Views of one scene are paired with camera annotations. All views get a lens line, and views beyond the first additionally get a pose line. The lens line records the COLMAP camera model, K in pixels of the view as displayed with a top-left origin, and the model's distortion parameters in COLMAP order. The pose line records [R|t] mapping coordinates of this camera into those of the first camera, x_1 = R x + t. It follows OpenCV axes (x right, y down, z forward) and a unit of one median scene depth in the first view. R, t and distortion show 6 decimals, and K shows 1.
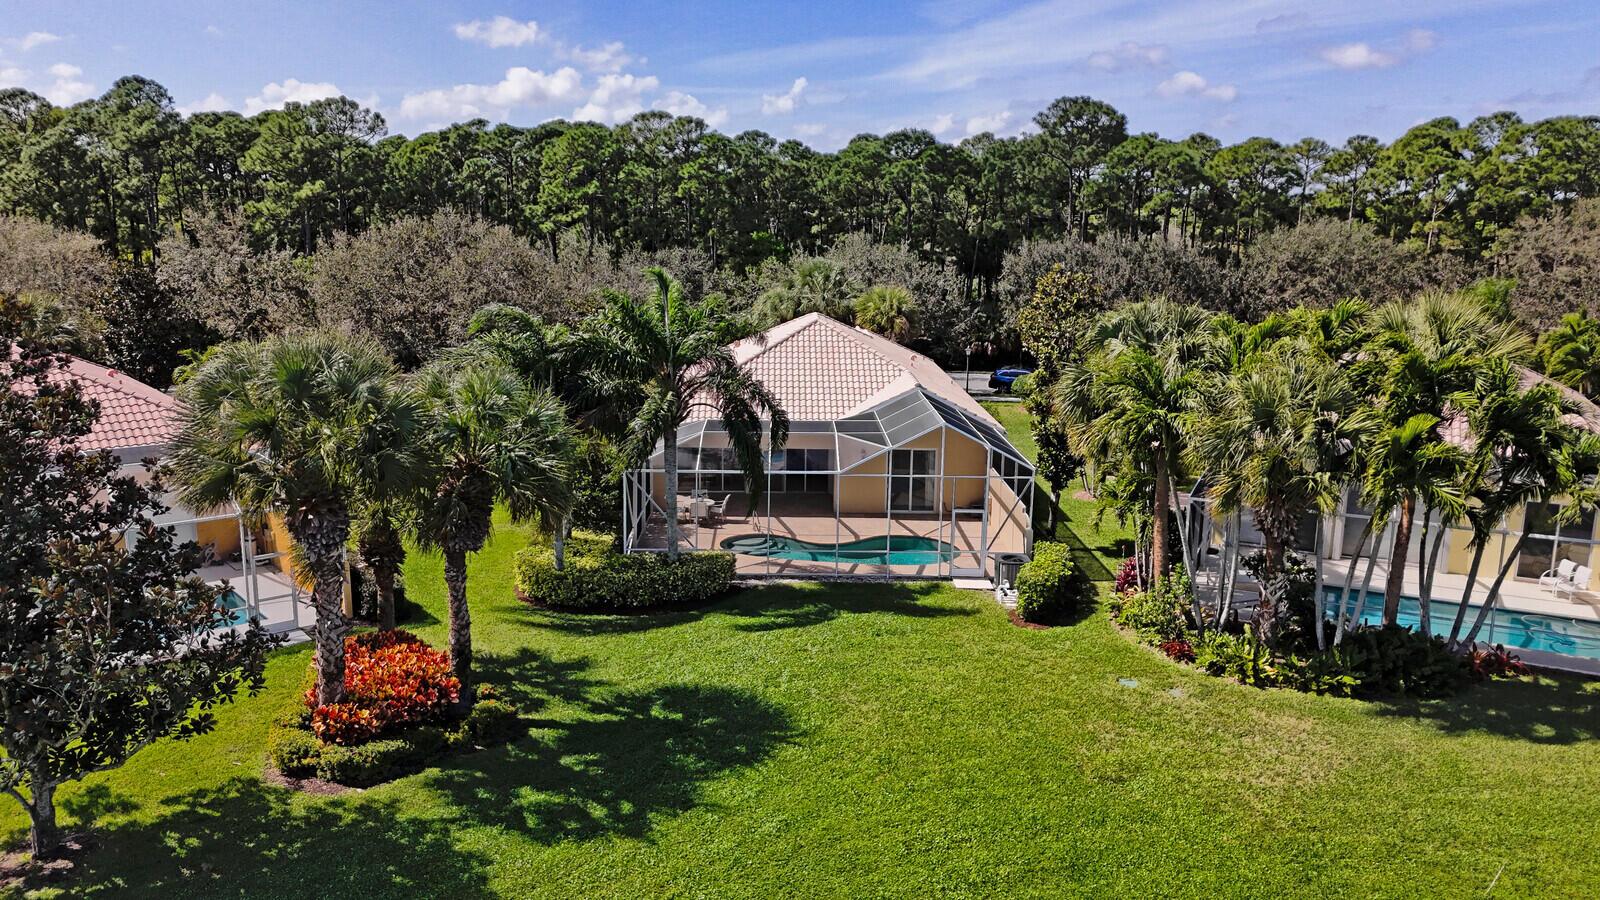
lens RADIAL K [[1154.5, 0, 808.9], [0, 1154.5, 452.7], [0, 0, 1]] dist [0.052879, -0.044988]
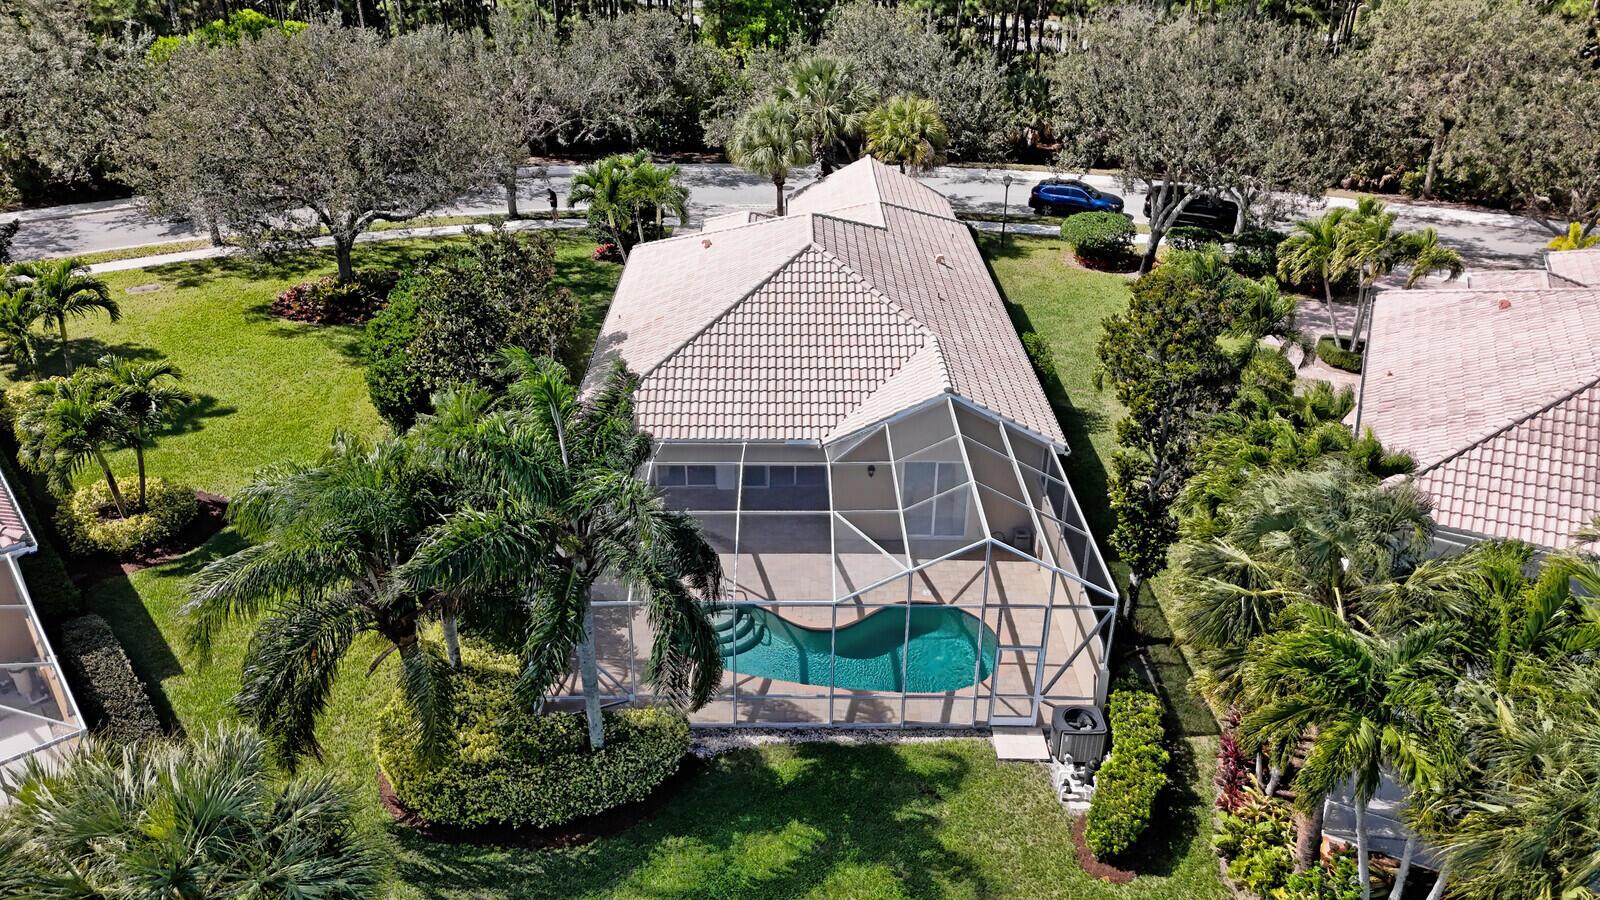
lens RADIAL K [[1154.5, 0, 808.9], [0, 1154.5, 452.7], [0, 0, 1]] dist [0.052879, -0.044988]
pose [[0.999954, -0.000004, -0.009592, 0.015890], [0.002687, 0.960057, 0.279792, -0.241255], [0.009208, -0.279805, 0.960013, 0.329223]]
